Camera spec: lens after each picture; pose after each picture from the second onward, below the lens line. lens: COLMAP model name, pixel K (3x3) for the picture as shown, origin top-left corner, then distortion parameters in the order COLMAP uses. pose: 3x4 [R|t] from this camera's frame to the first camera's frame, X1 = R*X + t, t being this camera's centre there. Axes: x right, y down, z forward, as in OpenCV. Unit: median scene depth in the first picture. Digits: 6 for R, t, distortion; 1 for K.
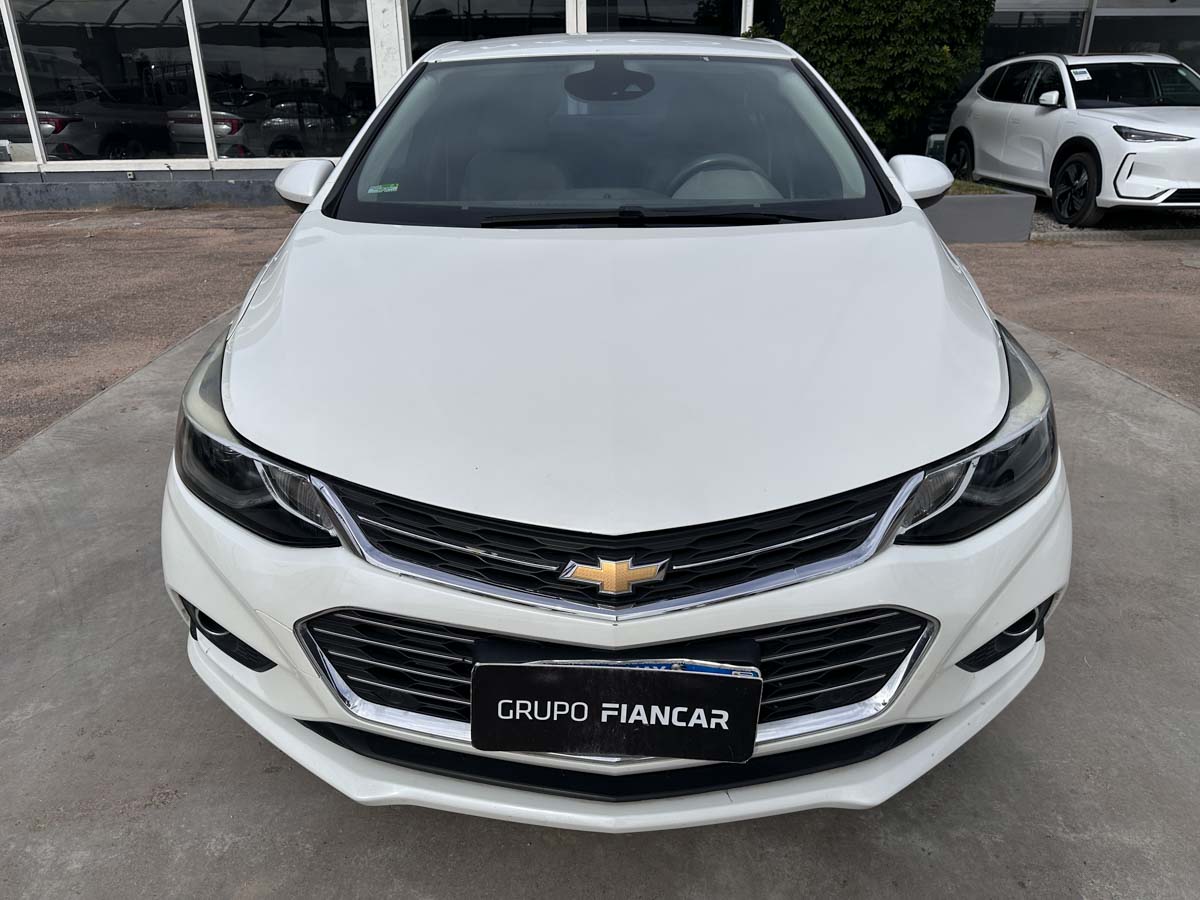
lens RADIAL K [[852.4, 0, 599.7], [0, 852.4, 444.4], [0, 0, 1]] dist [0.037125, -0.034835]
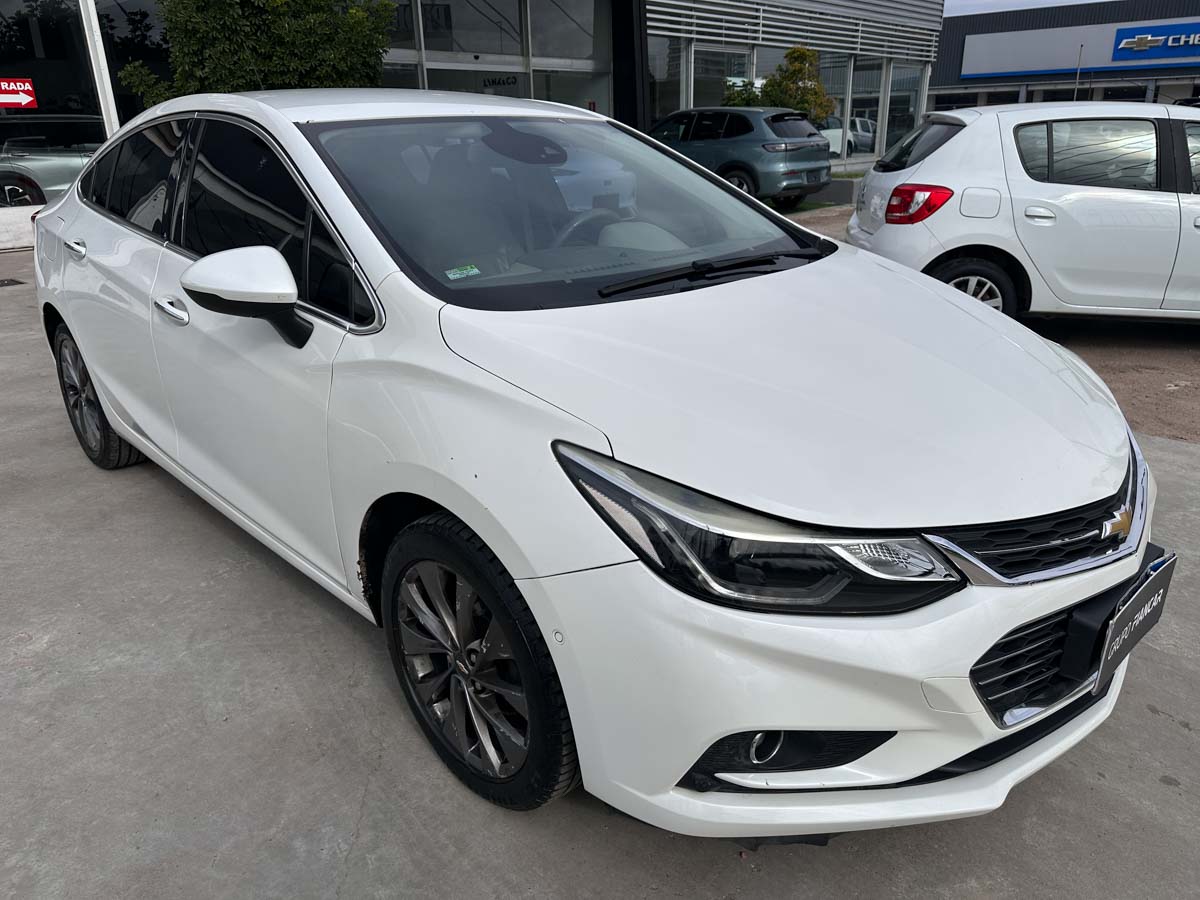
lens RADIAL K [[852.4, 0, 601.6], [0, 852.4, 446.4], [0, 0, 1]] dist [0.037125, -0.034835]
pose [[0.716209, -0.250208, 0.651491, -0.843229], [0.273555, 0.959467, 0.067758, -0.162785], [-0.642038, 0.129690, 0.755624, 0.296219]]
